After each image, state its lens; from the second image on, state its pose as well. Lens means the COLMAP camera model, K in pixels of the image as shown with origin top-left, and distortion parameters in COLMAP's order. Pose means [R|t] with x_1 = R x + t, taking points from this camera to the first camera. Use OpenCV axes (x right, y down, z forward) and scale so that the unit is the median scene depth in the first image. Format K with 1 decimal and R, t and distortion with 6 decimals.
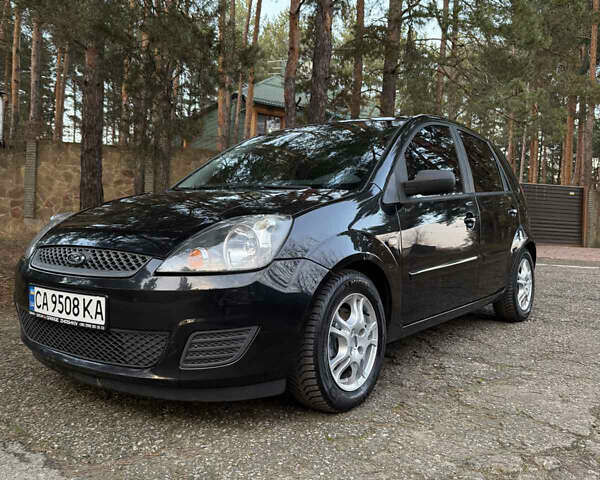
lens RADIAL K [[579.0, 0, 301.7], [0, 579.0, 239.7], [0, 0, 1]] dist [-0.003864, 0.000000]
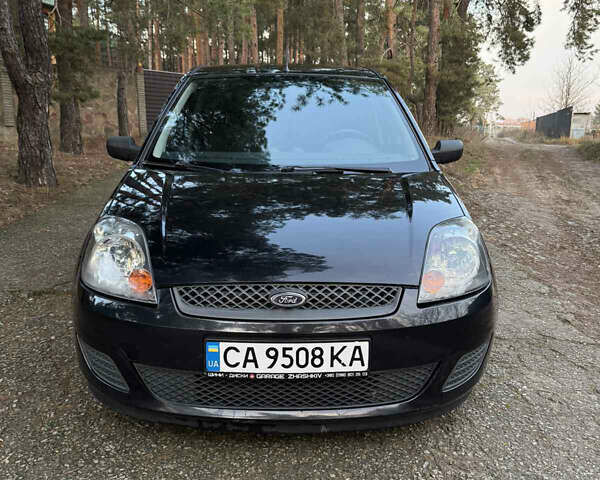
lens RADIAL K [[579.0, 0, 300.9], [0, 579.0, 241.8], [0, 0, 1]] dist [-0.003864, 0.000000]
pose [[0.786523, -0.139530, 0.601593, -0.860430], [0.021704, 0.979786, 0.198869, -0.211261], [-0.617180, -0.143358, 0.773652, 0.365031]]
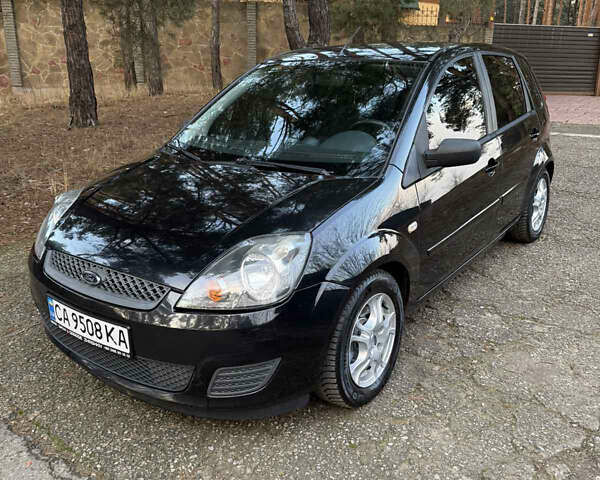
lens RADIAL K [[579.0, 0, 293.4], [0, 579.0, 242.6], [0, 0, 1]] dist [-0.003864, 0.000000]
pose [[0.999407, -0.029454, -0.017825, -0.027722], [0.033272, 0.959351, 0.280248, -0.288784], [0.008846, -0.280674, 0.959762, 0.077470]]
